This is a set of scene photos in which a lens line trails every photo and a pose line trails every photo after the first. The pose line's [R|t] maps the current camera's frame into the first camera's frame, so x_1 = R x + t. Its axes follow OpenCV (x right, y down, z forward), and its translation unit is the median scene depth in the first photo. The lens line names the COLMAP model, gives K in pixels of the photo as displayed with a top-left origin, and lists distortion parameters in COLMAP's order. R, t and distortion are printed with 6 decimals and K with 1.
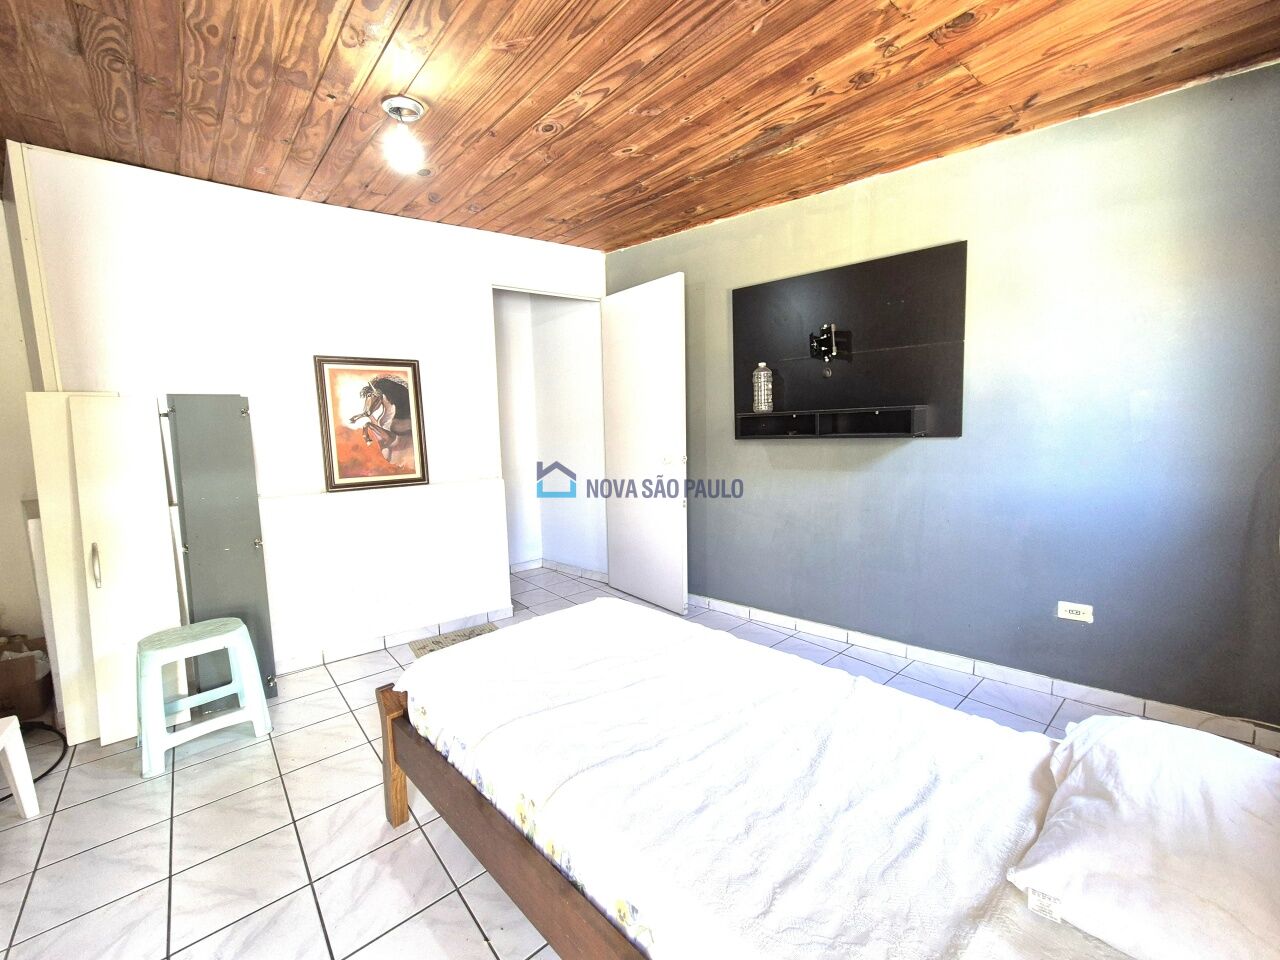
lens RADIAL K [[526.7, 0, 641.7], [0, 526.7, 478.1], [0, 0, 1]] dist [0.011103, -0.001538]
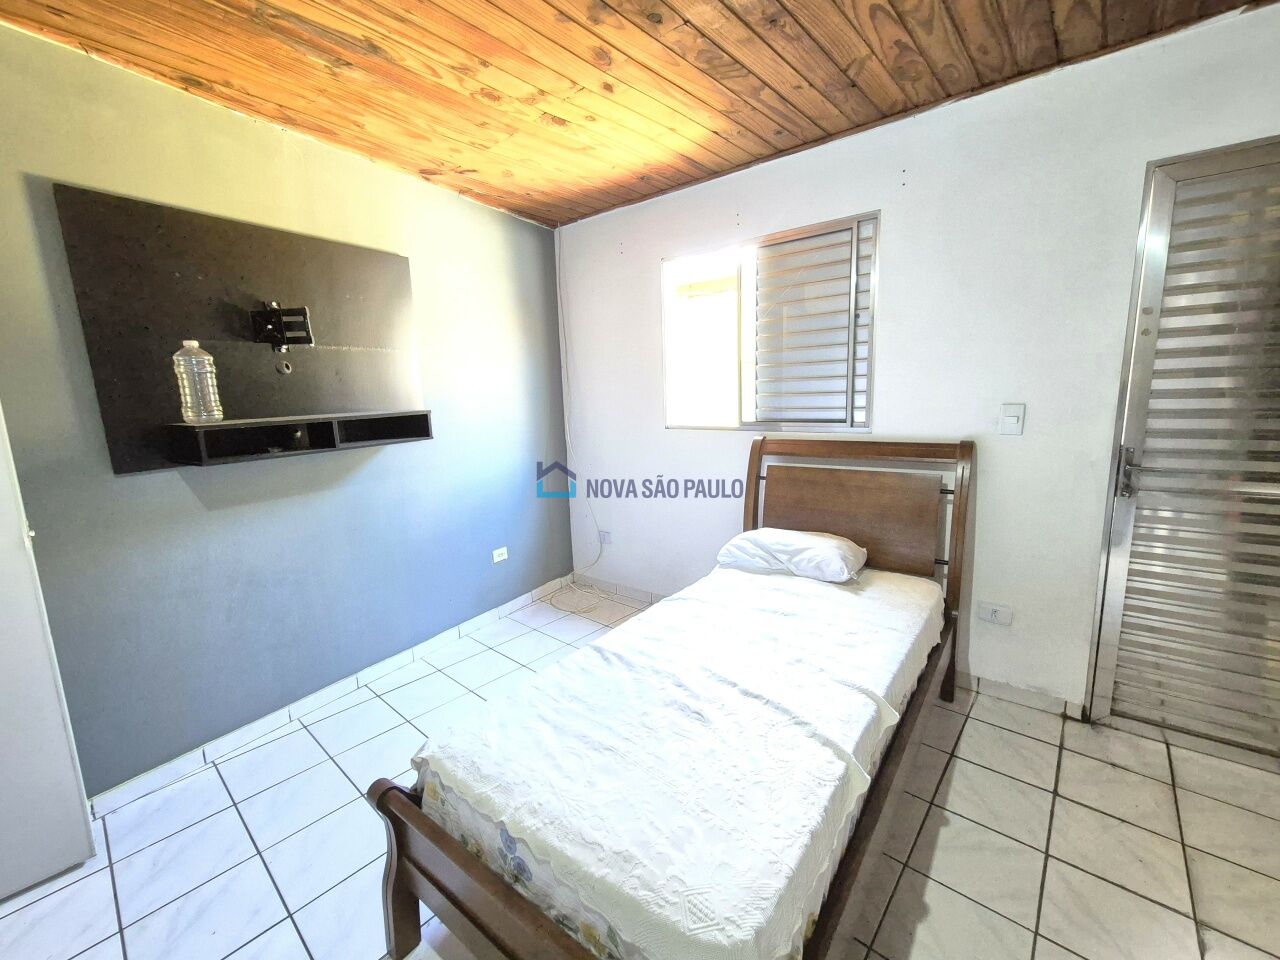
lens RADIAL K [[526.7, 0, 642.2], [0, 526.7, 479.1], [0, 0, 1]] dist [0.011103, -0.001538]
pose [[-0.122755, -0.129485, 0.983954, -0.590653], [0.149344, 0.977752, 0.147300, -0.096516], [-0.981136, 0.165029, -0.100686, 0.740371]]
